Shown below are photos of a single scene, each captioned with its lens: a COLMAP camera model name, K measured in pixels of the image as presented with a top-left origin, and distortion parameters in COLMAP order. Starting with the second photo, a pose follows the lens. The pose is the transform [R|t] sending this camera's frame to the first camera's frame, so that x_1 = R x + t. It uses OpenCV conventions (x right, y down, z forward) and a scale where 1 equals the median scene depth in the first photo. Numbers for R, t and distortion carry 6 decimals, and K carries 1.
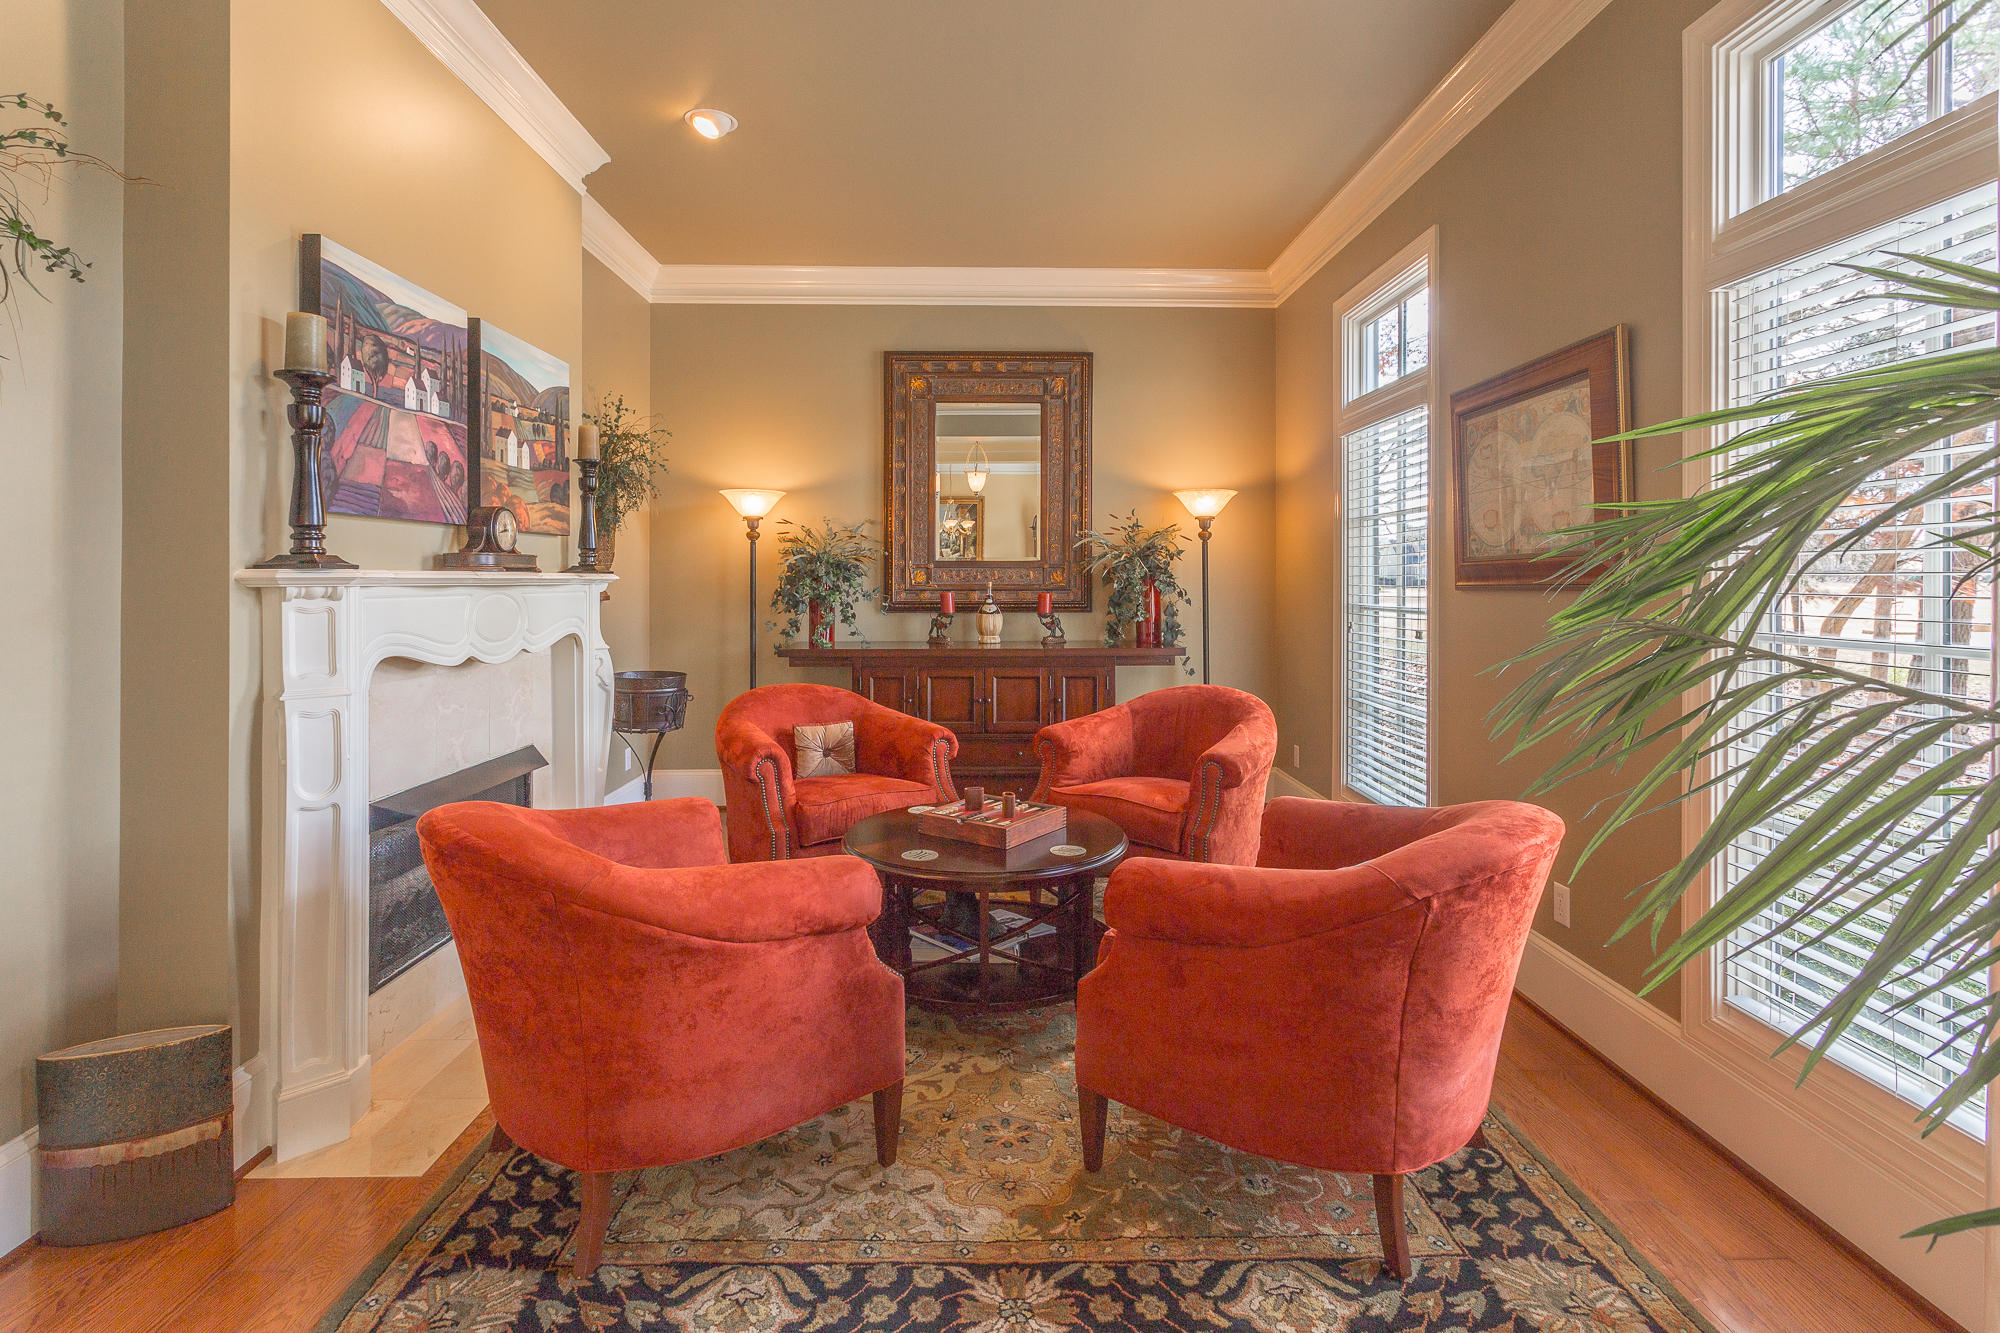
lens RADIAL K [[965.6, 0, 997.2], [0, 965.6, 575.8], [0, 0, 1]] dist [0.002181, 0.000252]
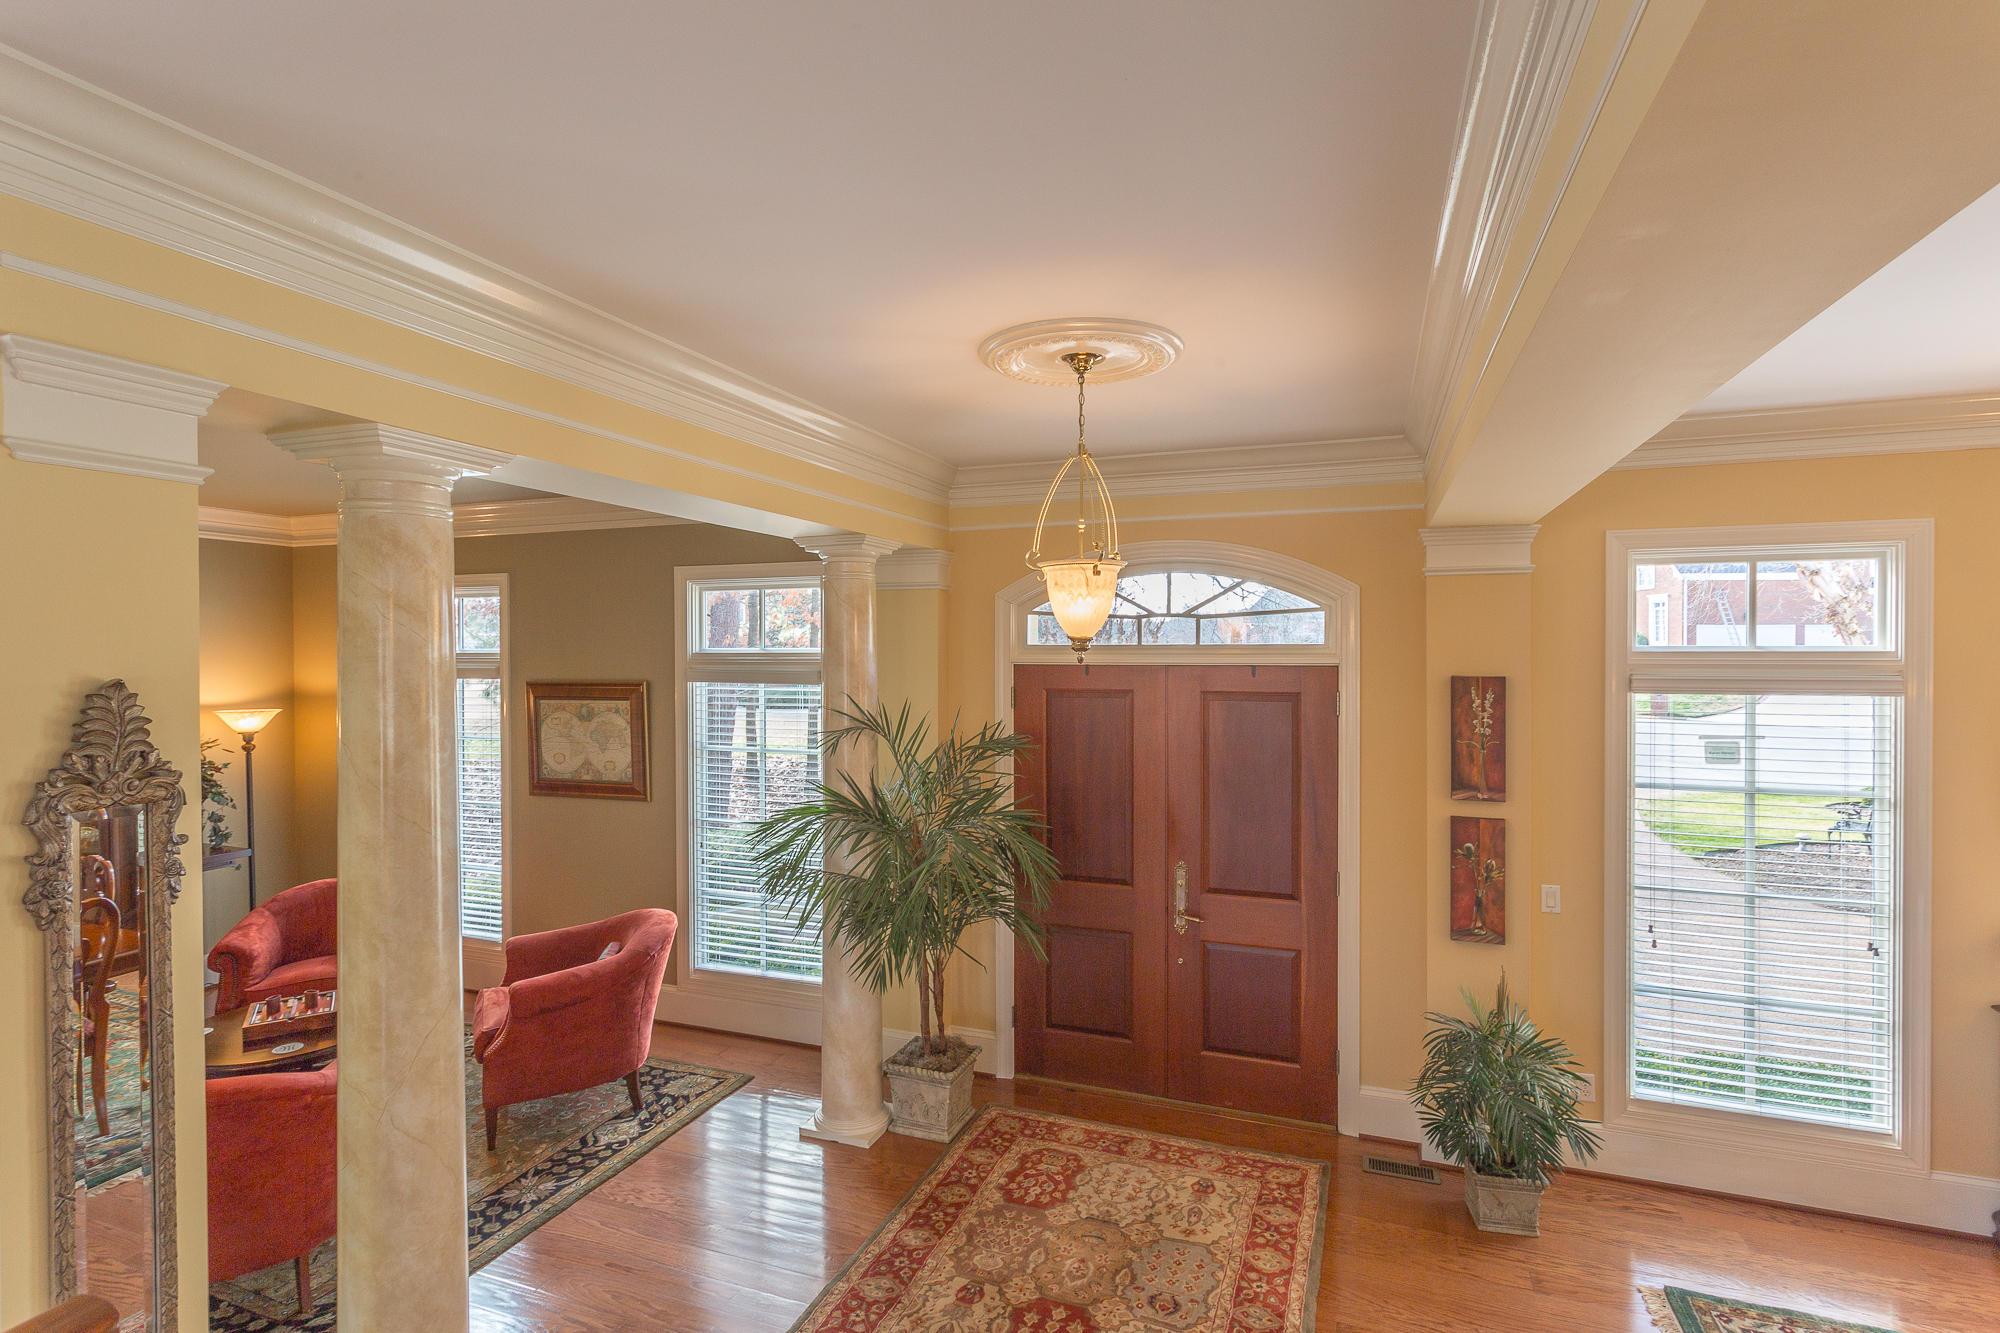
lens RADIAL K [[964.8, 0, 996.1], [0, 964.8, 660.7], [0, 0, 1]] dist [0.001207, 0.001387]
pose [[0.374476, -0.009122, 0.927192, -0.525844], [0.000589, 0.999954, 0.009600, -0.157292], [-0.927236, -0.003049, 0.374464, -0.270626]]
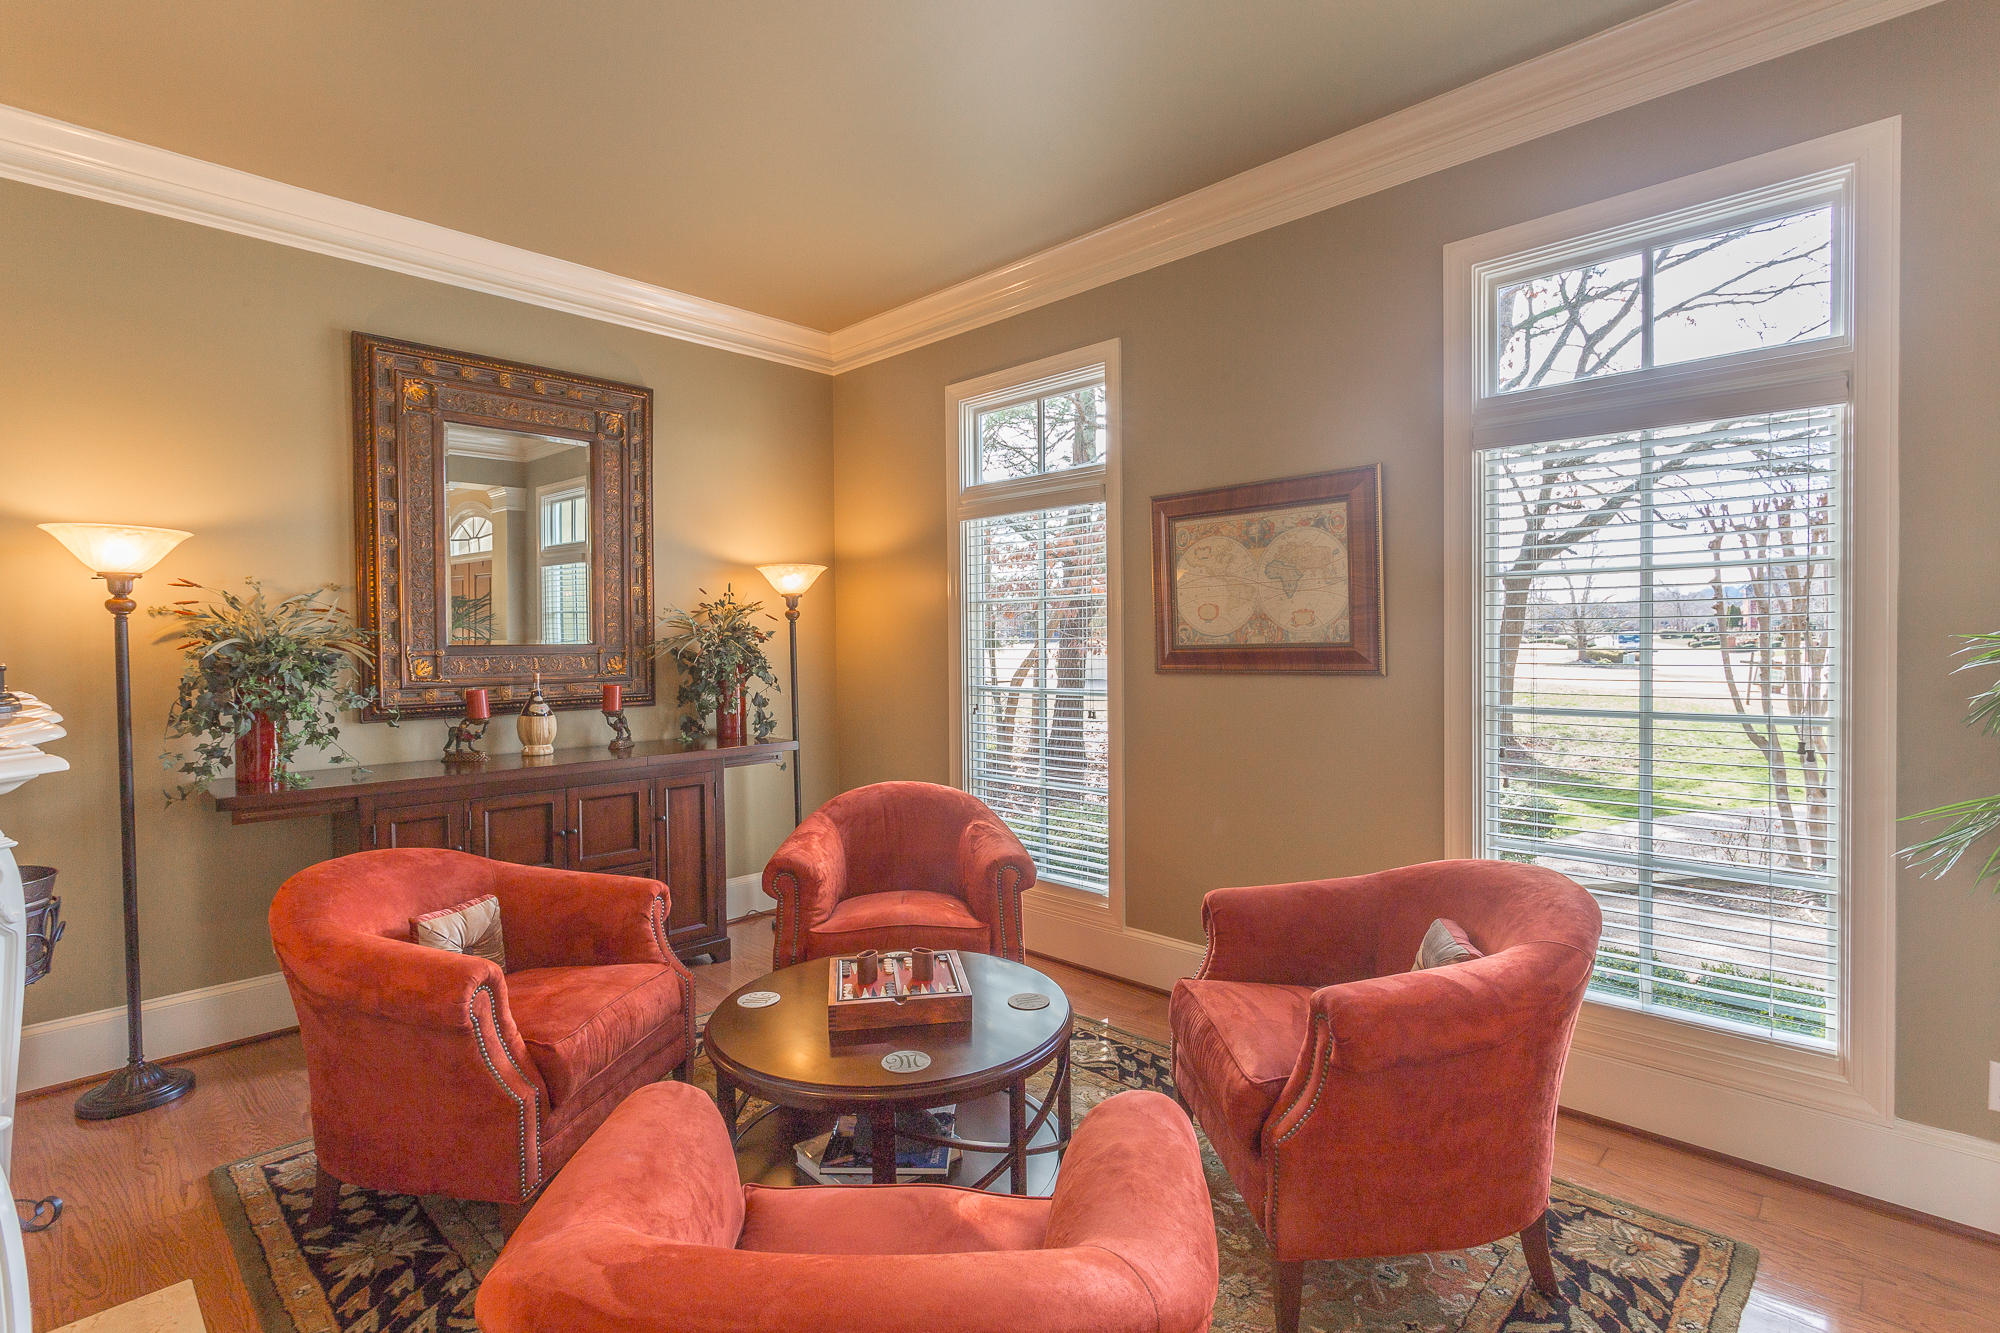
lens RADIAL K [[952.1, 0, 1002.5], [0, 952.1, 662.7], [0, 0, 1]] dist [-0.001680, 0.000553]
pose [[0.711358, -0.022737, 0.702462, -0.274064], [0.008110, 0.999676, 0.024144, -0.016964], [-0.702783, -0.011478, 0.711312, 0.224343]]
